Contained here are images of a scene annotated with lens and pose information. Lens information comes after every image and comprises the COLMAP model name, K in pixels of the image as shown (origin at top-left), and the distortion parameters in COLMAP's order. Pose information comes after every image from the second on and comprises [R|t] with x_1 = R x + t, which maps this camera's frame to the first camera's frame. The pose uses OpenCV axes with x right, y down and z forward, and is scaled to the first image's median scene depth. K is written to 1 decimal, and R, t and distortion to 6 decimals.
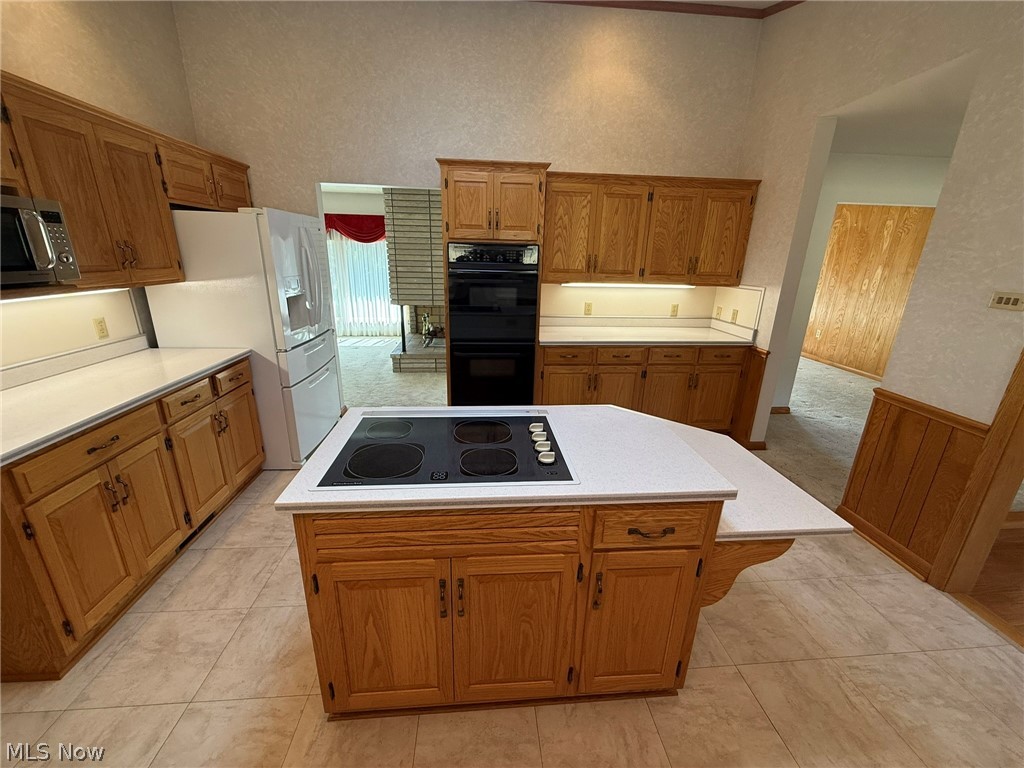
lens RADIAL K [[406.4, 0, 510.5], [0, 406.4, 384.7], [0, 0, 1]] dist [0.000090, -0.000174]
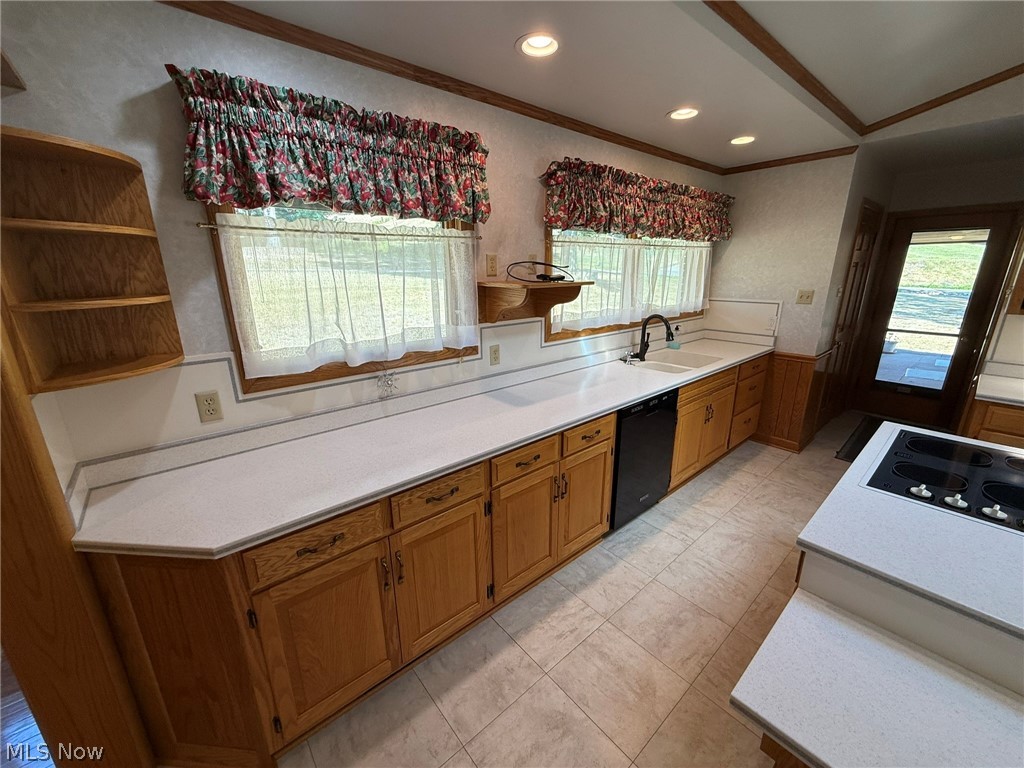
lens RADIAL K [[406.4, 0, 511.5], [0, 406.4, 383.3], [0, 0, 1]] dist [0.000090, -0.000174]
pose [[-0.808521, 0.146045, -0.570056, 0.580344], [-0.190517, 0.851578, 0.488384, -0.138044], [0.556774, 0.503474, -0.660695, 0.395818]]
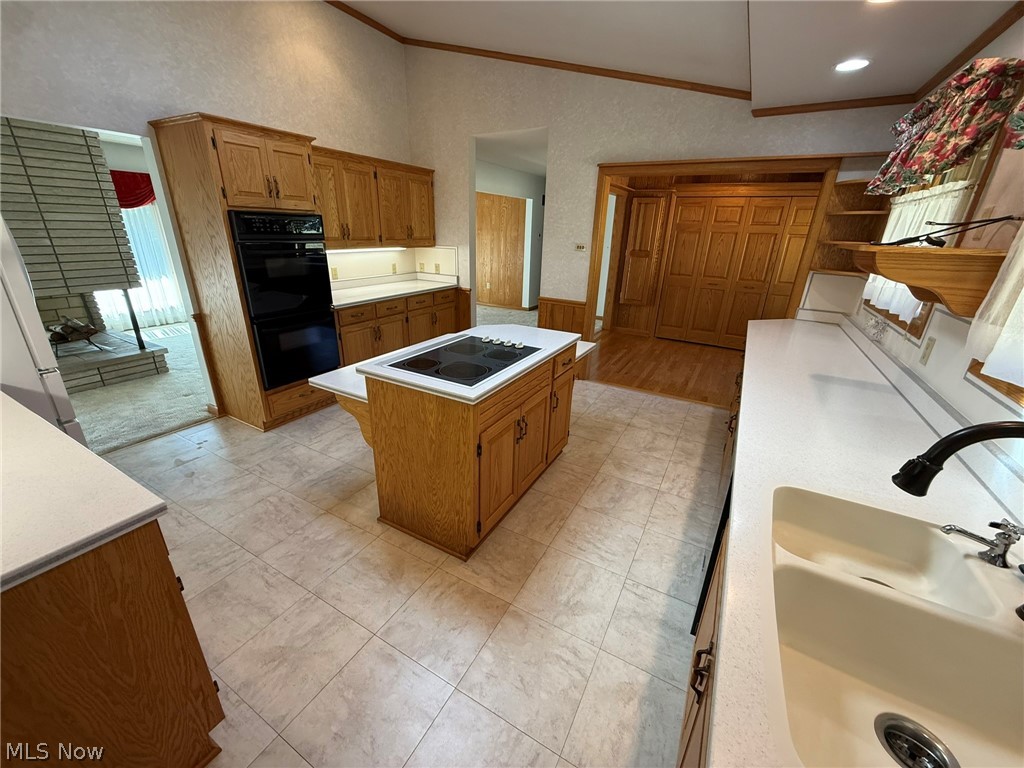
lens RADIAL K [[406.4, 0, 510.3], [0, 406.4, 384.7], [0, 0, 1]] dist [0.000090, -0.000174]
pose [[0.560864, -0.303798, 0.770155, -0.563932], [0.237889, 0.950149, 0.201557, -0.012059], [-0.792995, 0.070165, 0.605175, -0.020693]]
